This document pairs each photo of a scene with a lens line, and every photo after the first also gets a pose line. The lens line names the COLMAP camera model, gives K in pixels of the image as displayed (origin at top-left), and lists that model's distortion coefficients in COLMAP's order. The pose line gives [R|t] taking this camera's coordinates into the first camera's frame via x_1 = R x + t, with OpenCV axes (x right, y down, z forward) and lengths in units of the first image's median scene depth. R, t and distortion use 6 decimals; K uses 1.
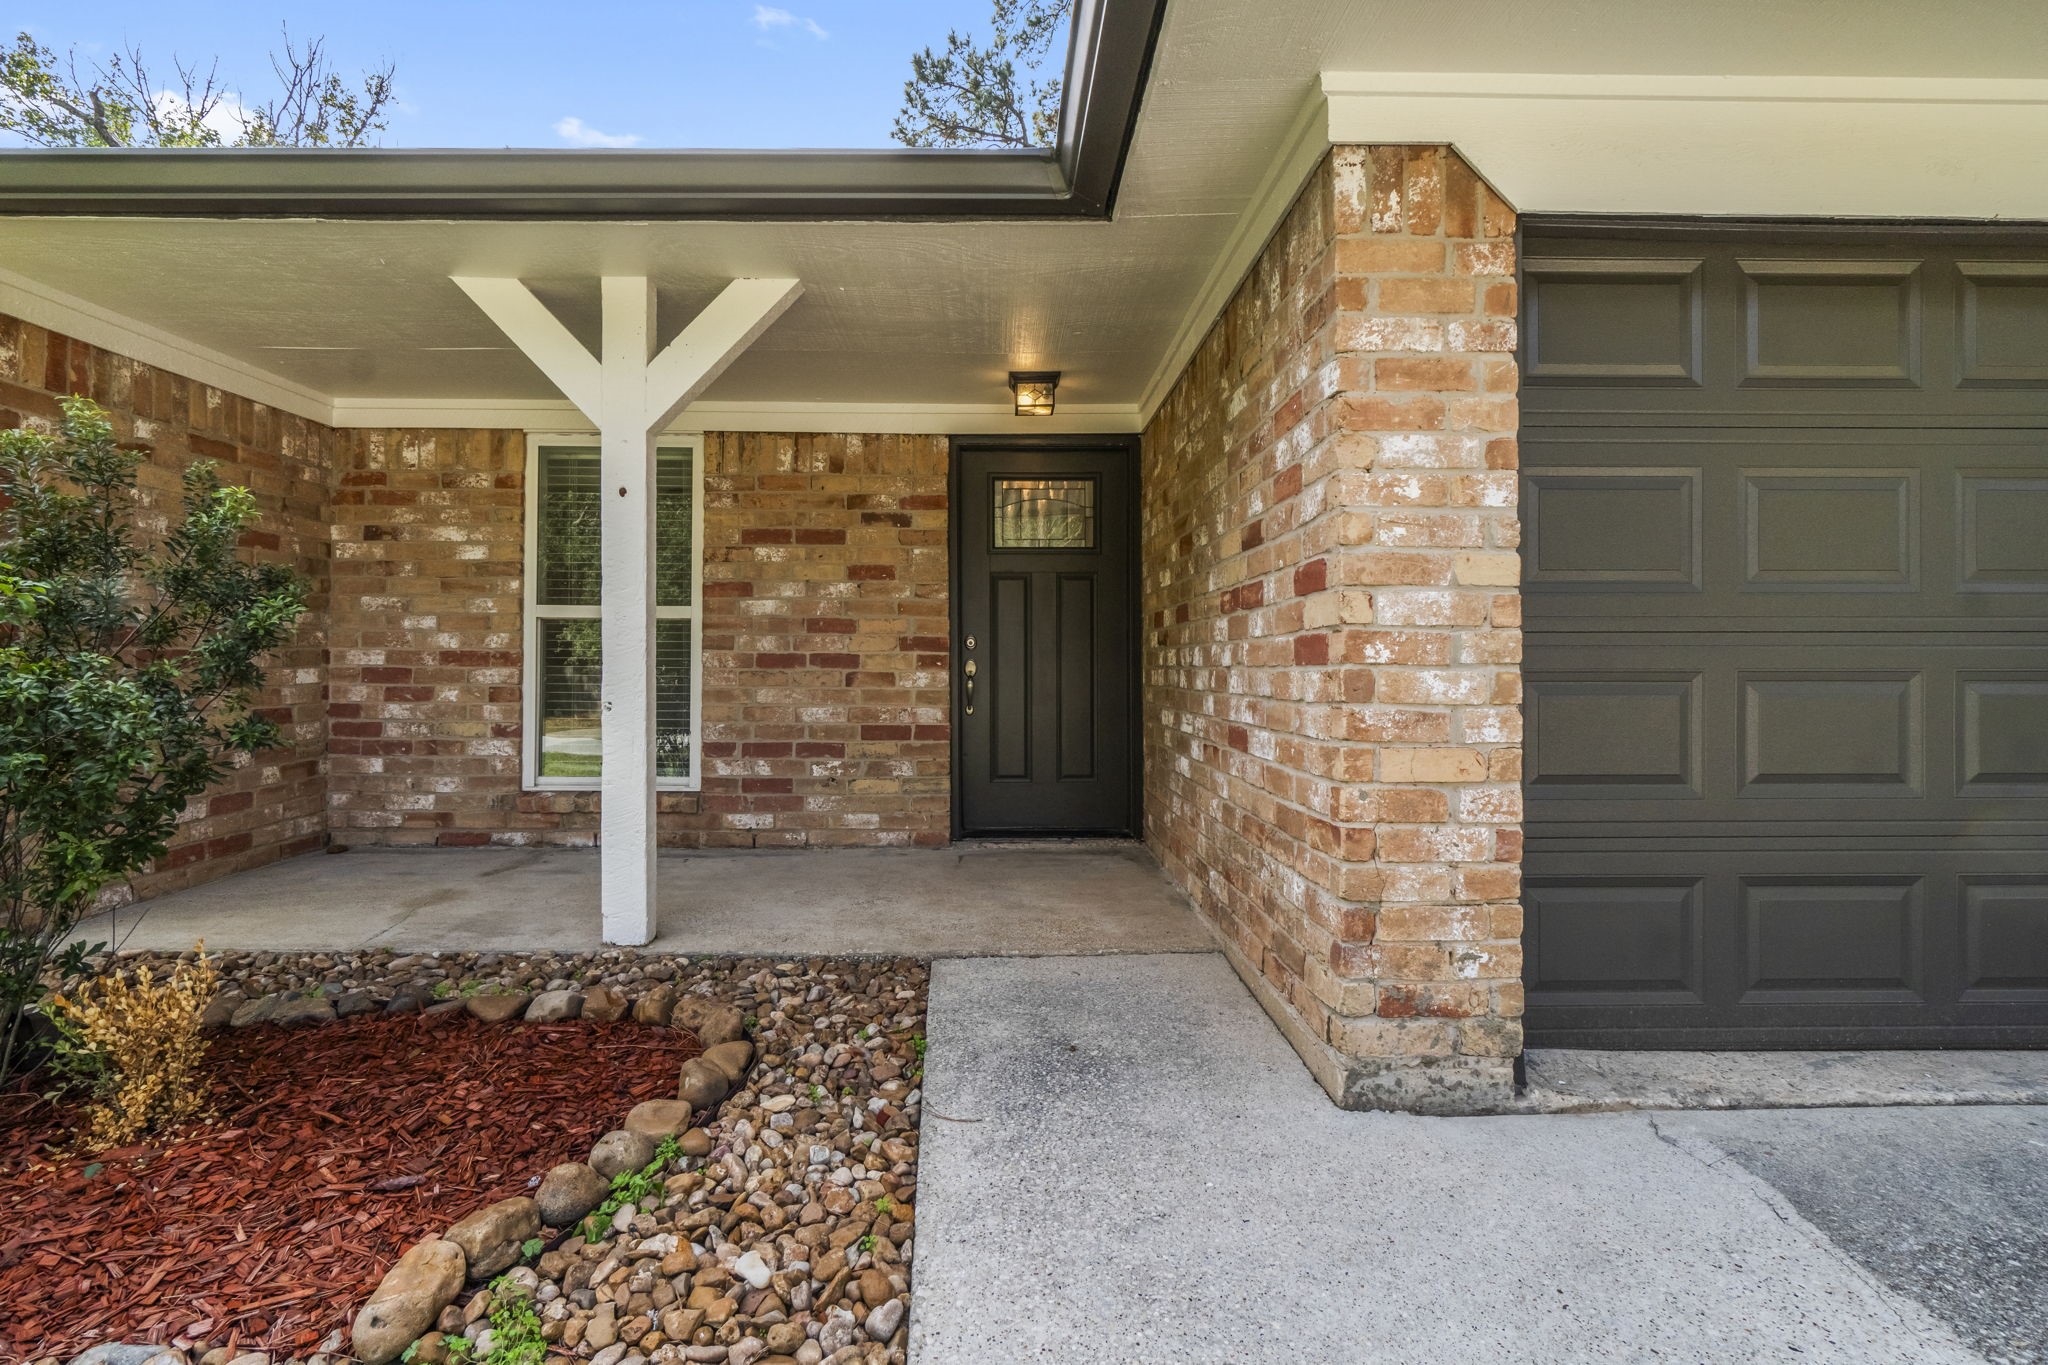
lens RADIAL K [[998.4, 0, 1024.0], [0, 998.4, 682.5], [0, 0, 1]] dist [0.000475, 0.000140]
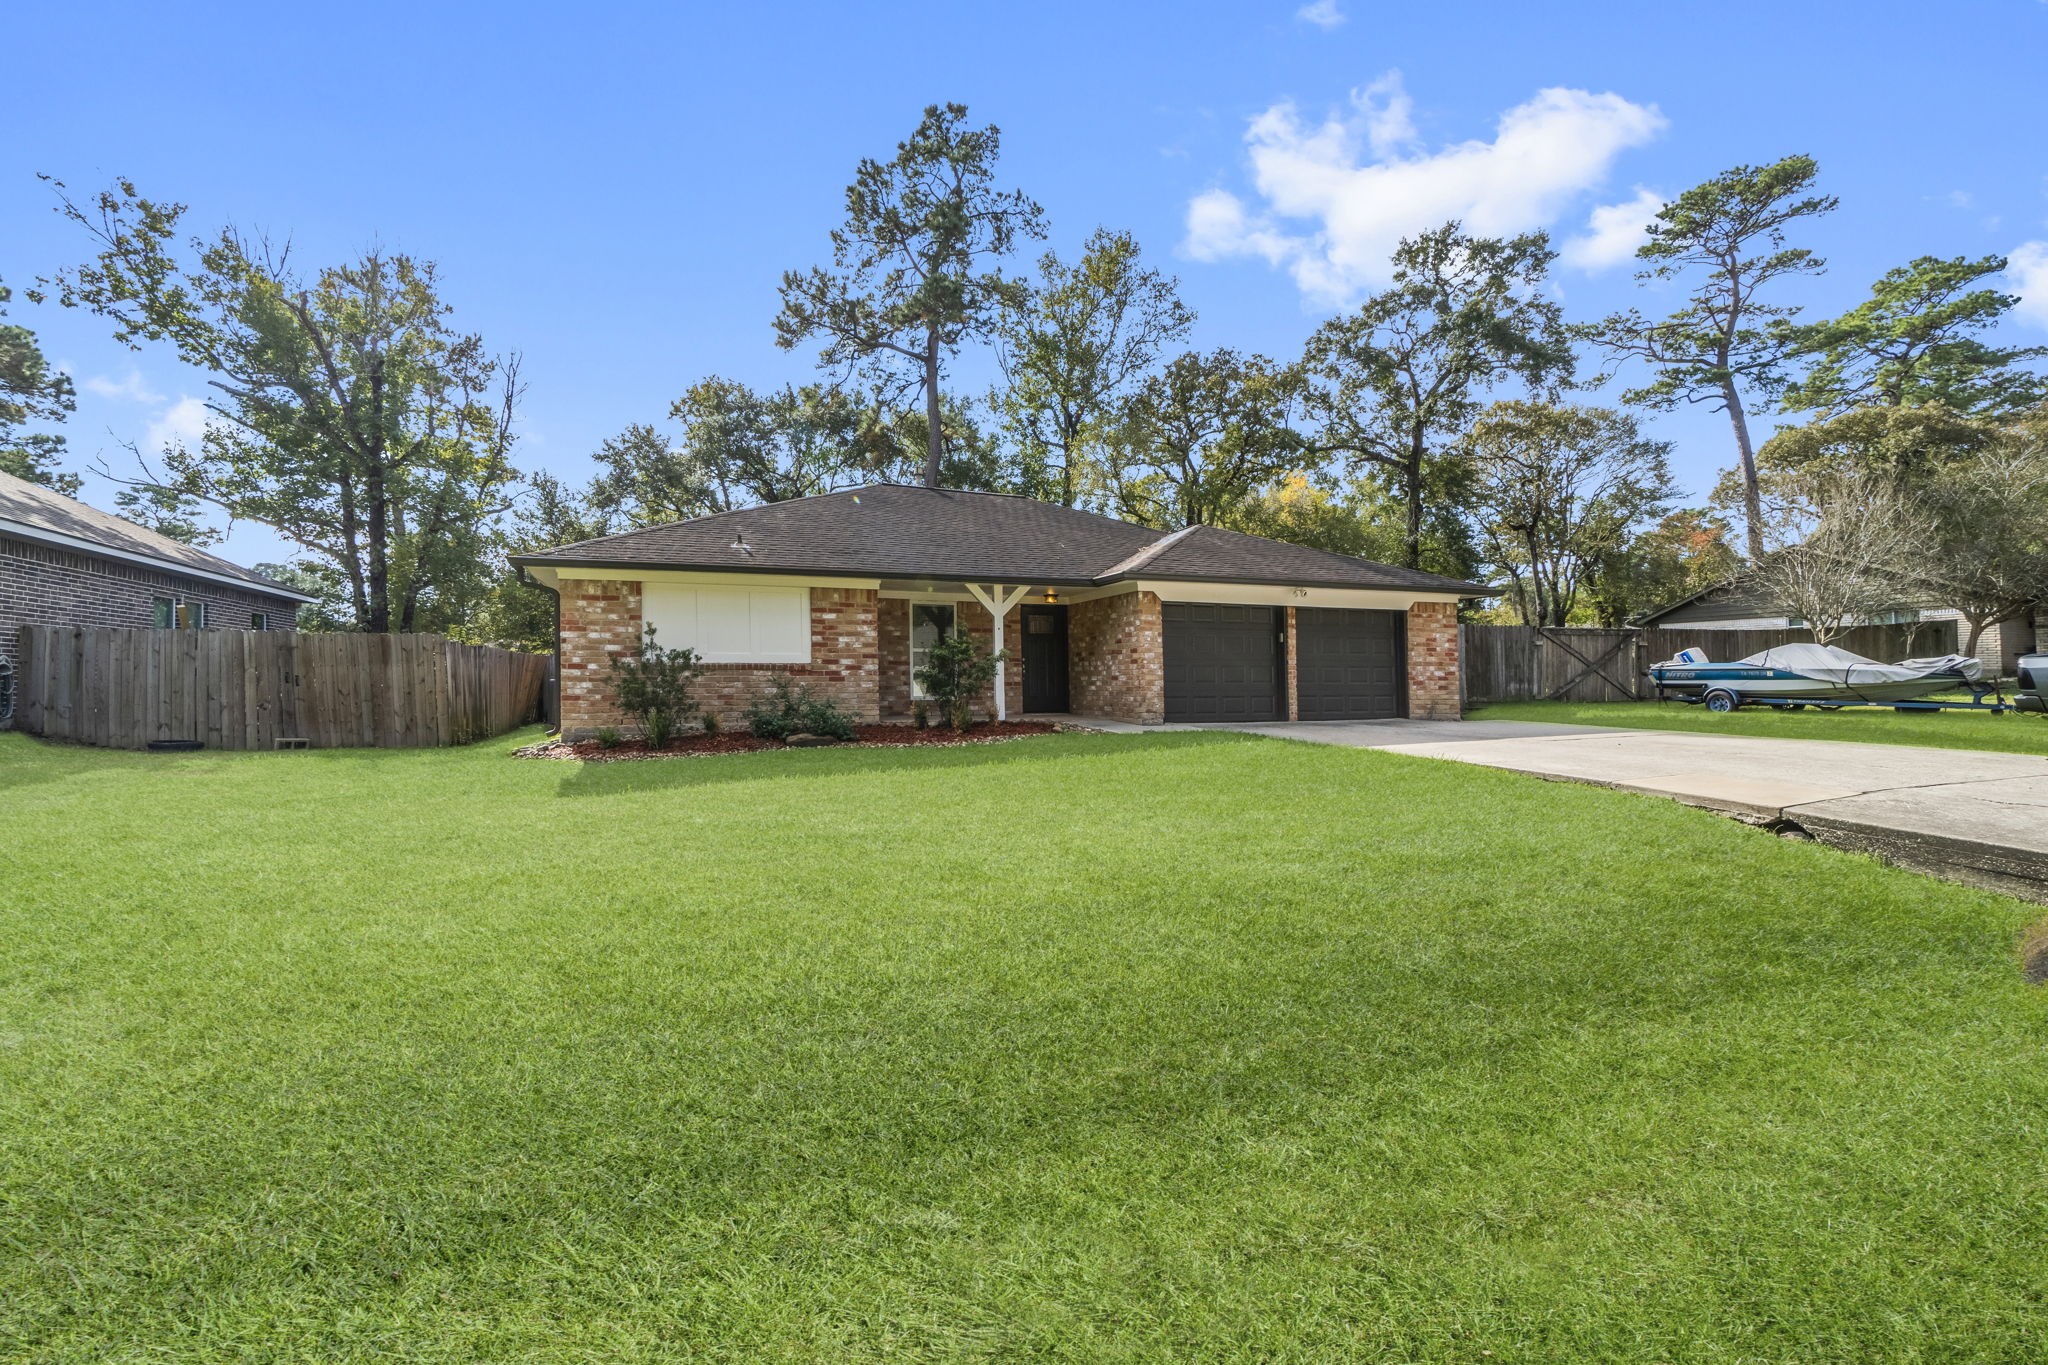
lens RADIAL K [[902.4, 0, 1024.0], [0, 902.4, 682.5], [0, 0, 1]] dist [-0.001002, 0.000066]
pose [[0.944519, -0.000197, 0.328458, -1.182294], [0.005083, 0.999889, -0.014017, 0.092946], [-0.328418, 0.014909, 0.944415, -2.201219]]
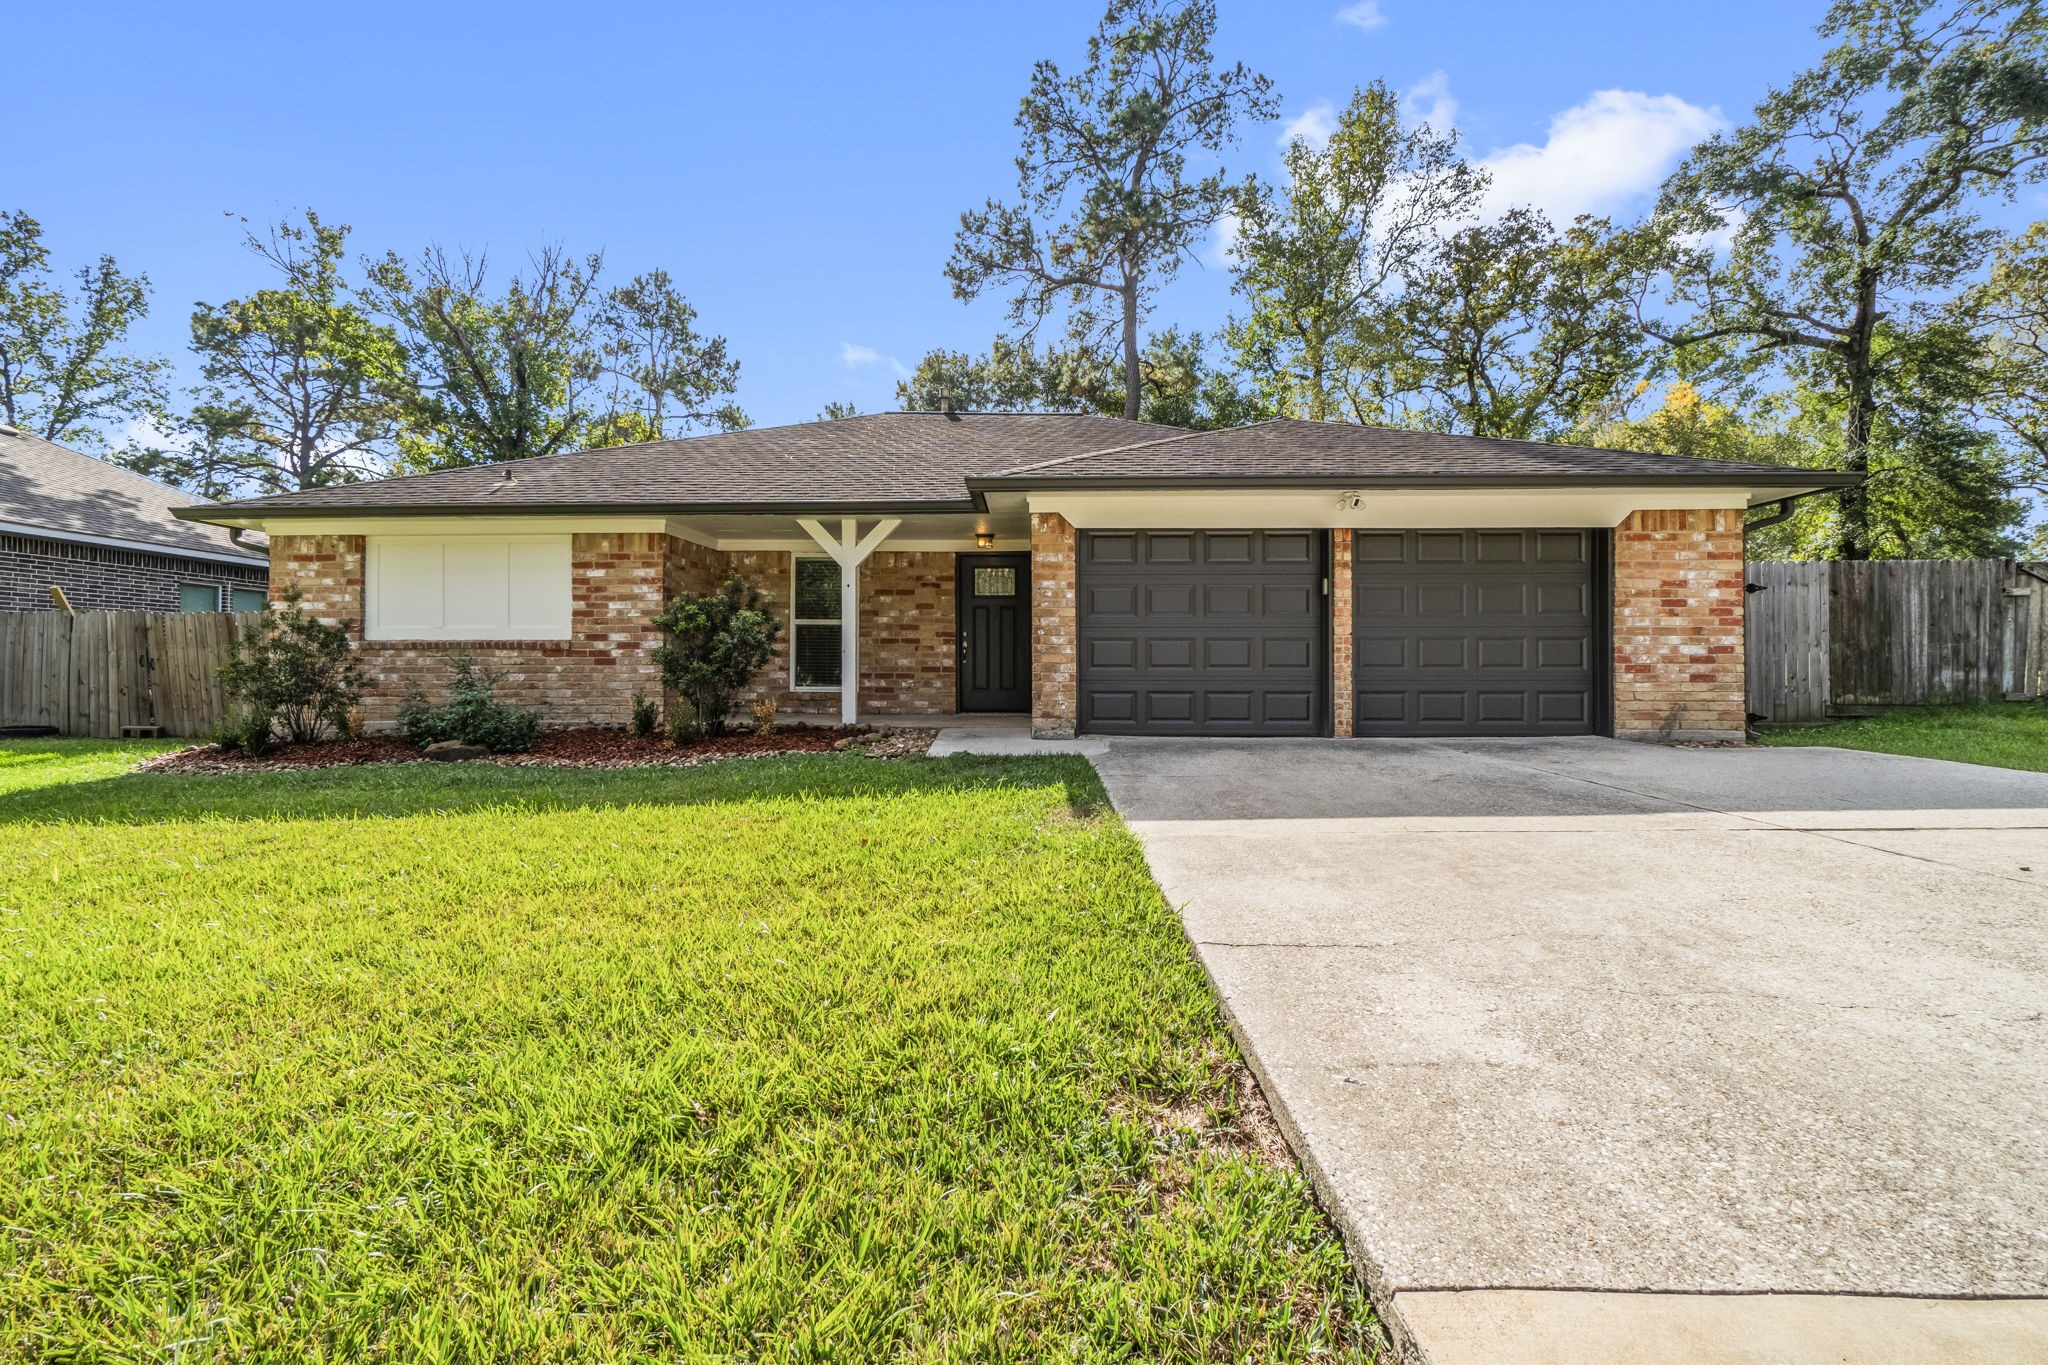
lens RADIAL K [[909.7, 0, 1024.0], [0, 909.7, 682.5], [0, 0, 1]] dist [-0.000560, 0.000291]
pose [[0.998731, 0.001556, -0.050343, 0.216966], [-0.001579, 0.999999, -0.000418, 0.084719], [0.050342, 0.000497, 0.998732, -1.308321]]
